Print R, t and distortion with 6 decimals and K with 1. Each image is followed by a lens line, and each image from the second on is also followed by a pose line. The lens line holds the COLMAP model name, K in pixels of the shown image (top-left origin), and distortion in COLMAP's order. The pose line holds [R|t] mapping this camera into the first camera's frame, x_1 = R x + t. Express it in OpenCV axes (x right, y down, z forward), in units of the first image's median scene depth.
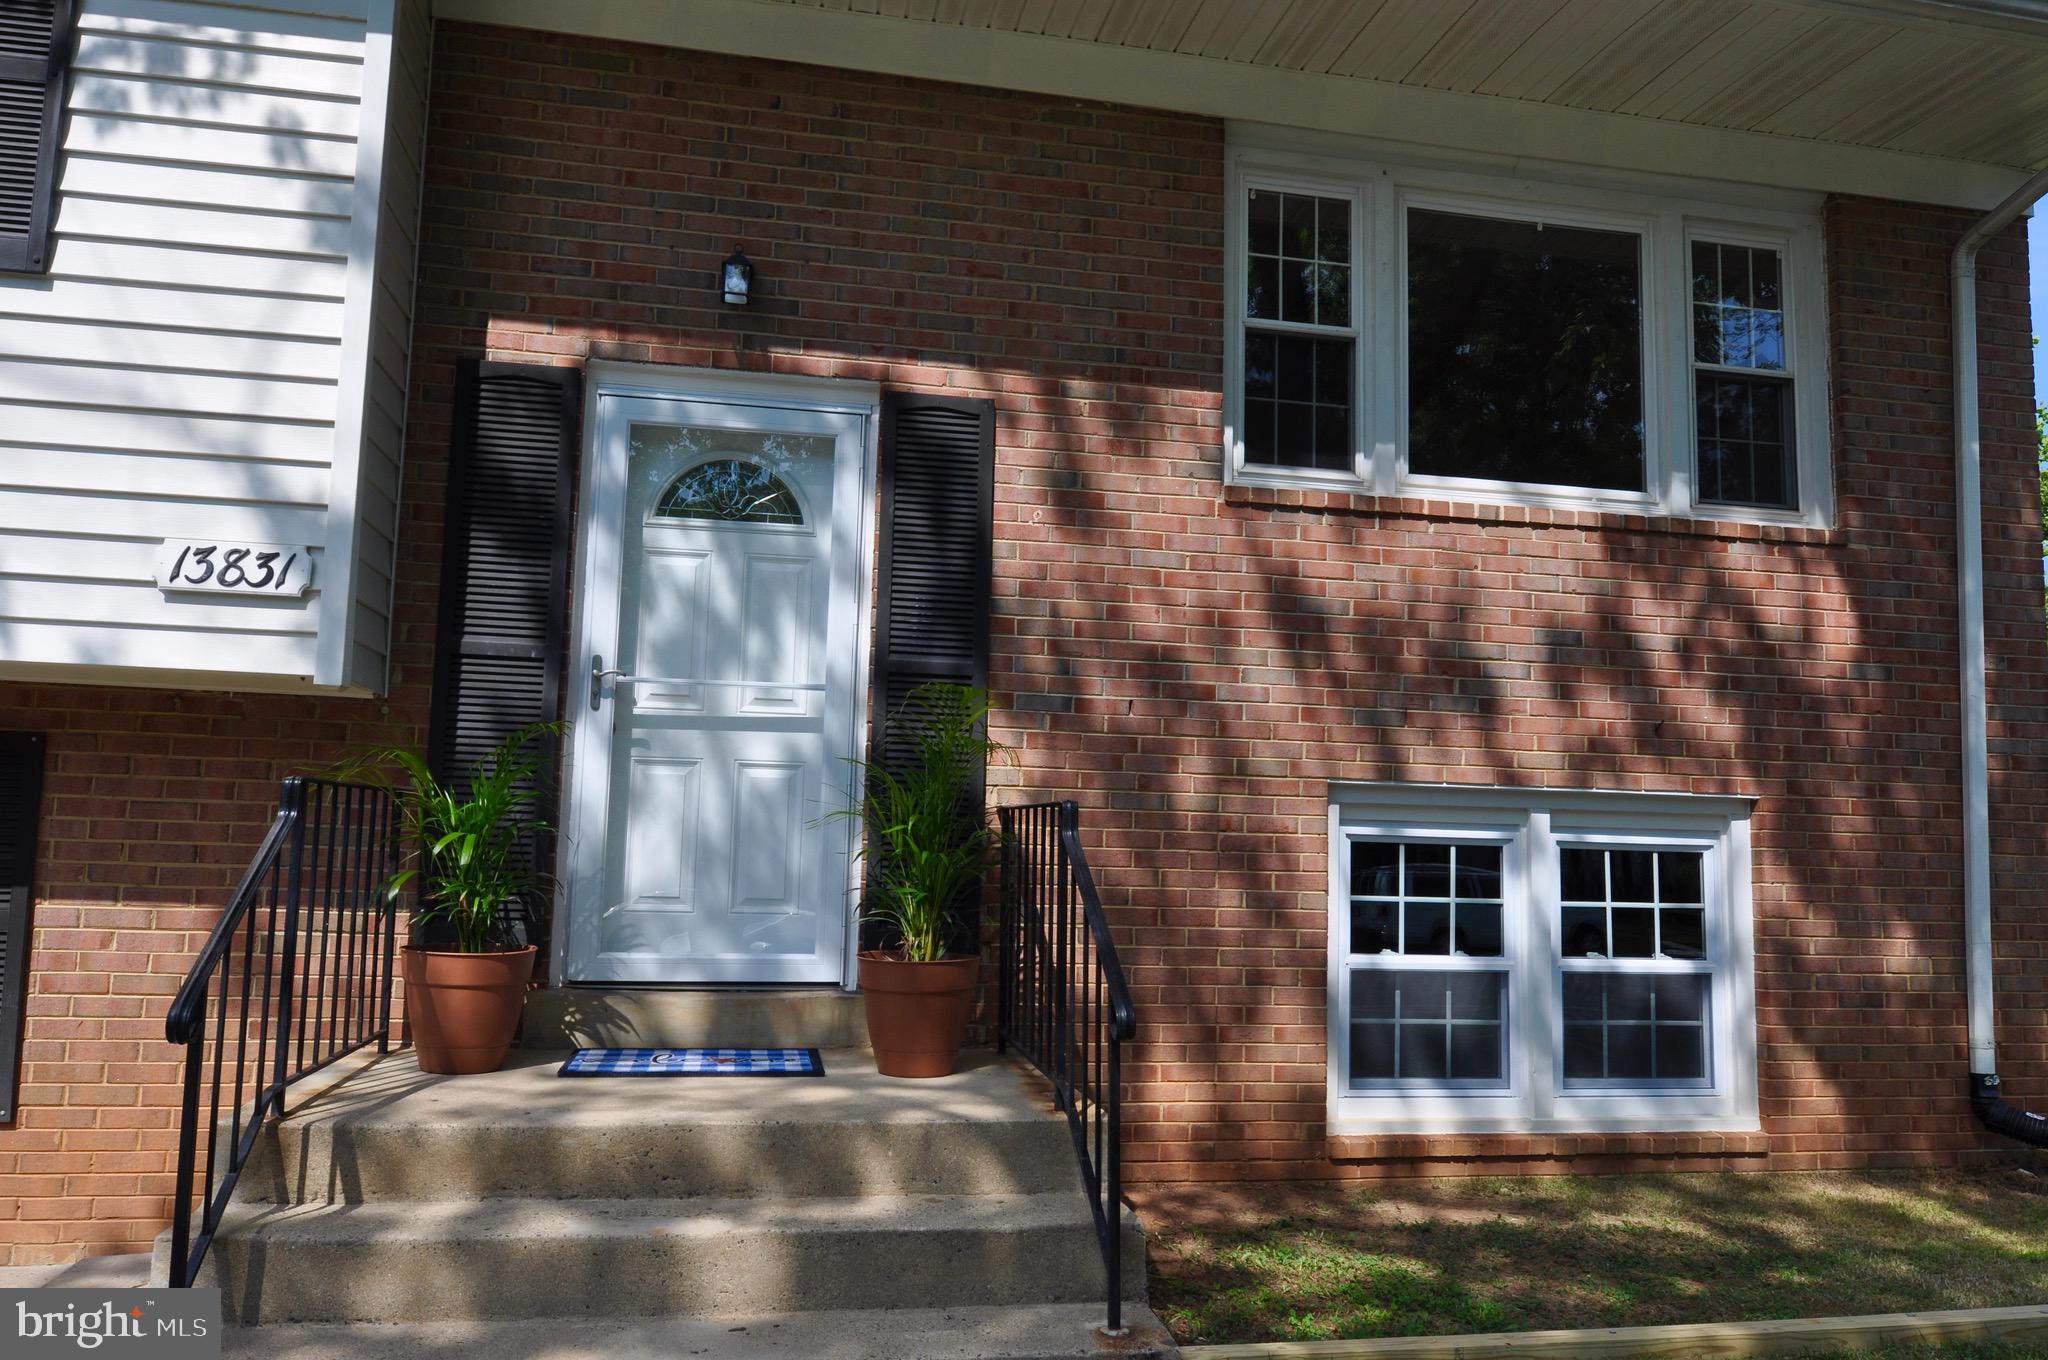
lens RADIAL K [[1470.9, 0, 1024.0], [0, 1470.9, 680.0], [0, 0, 1]] dist [0.006632, -0.024652]
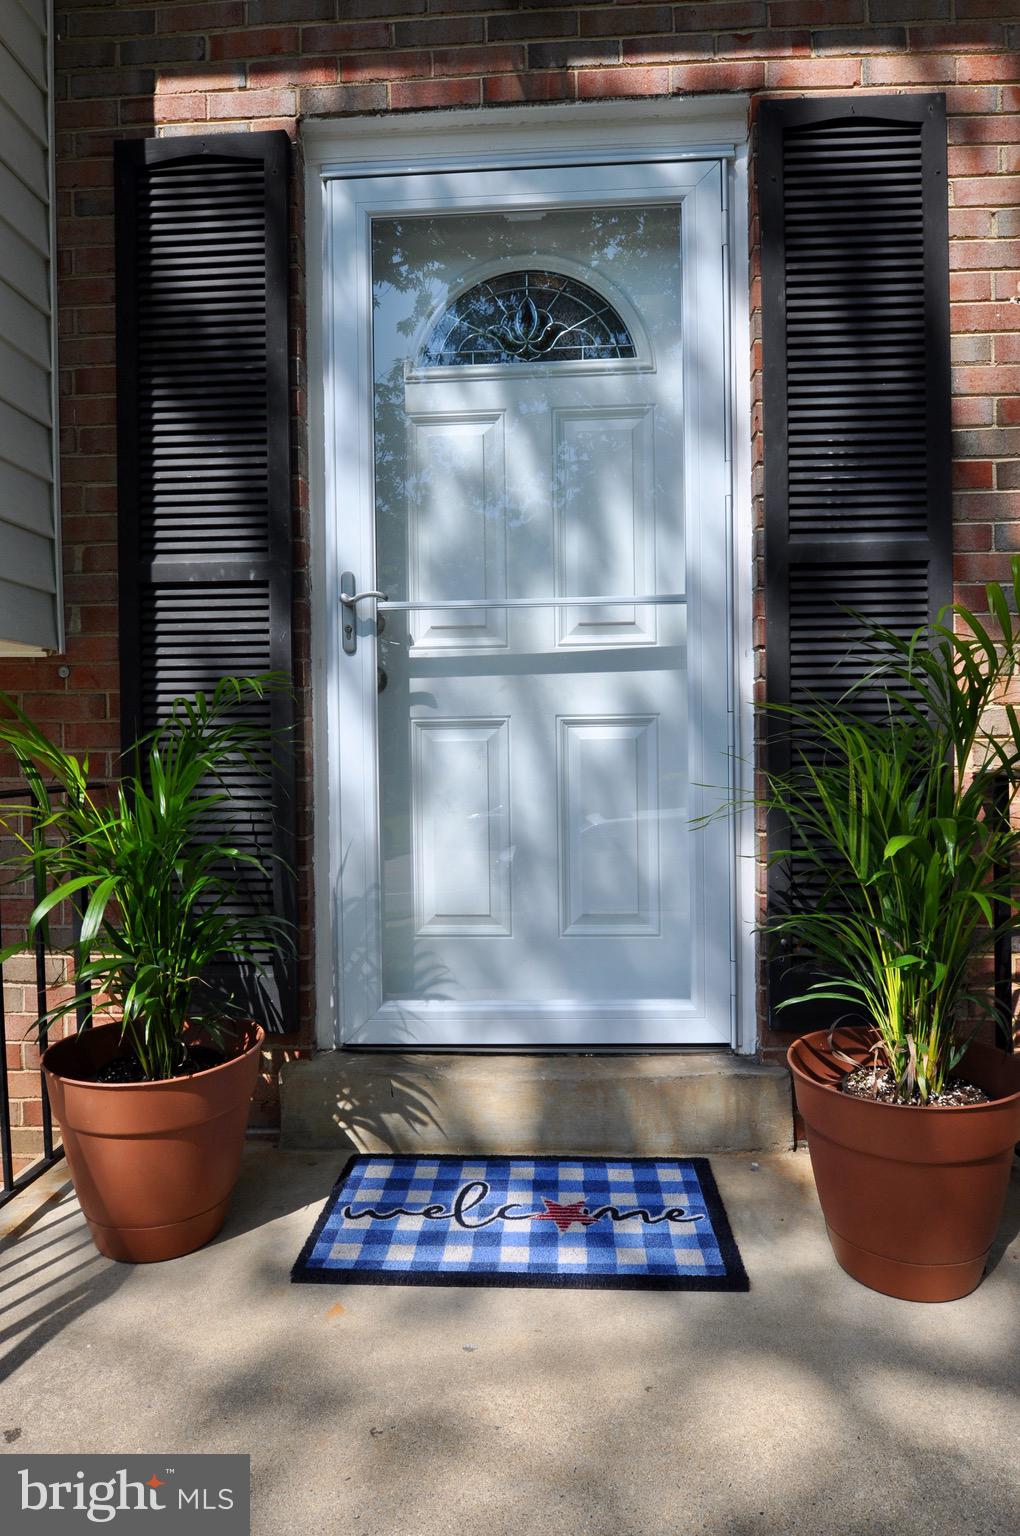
lens RADIAL K [[947.9, 0, 510.0], [0, 947.9, 768.0], [0, 0, 1]] dist [-0.019500, -0.004986]
pose [[0.969300, -0.034150, -0.243500, -0.109616], [0.064656, 0.990858, 0.118410, 0.024305], [0.237230, -0.130519, 0.962646, 0.563000]]
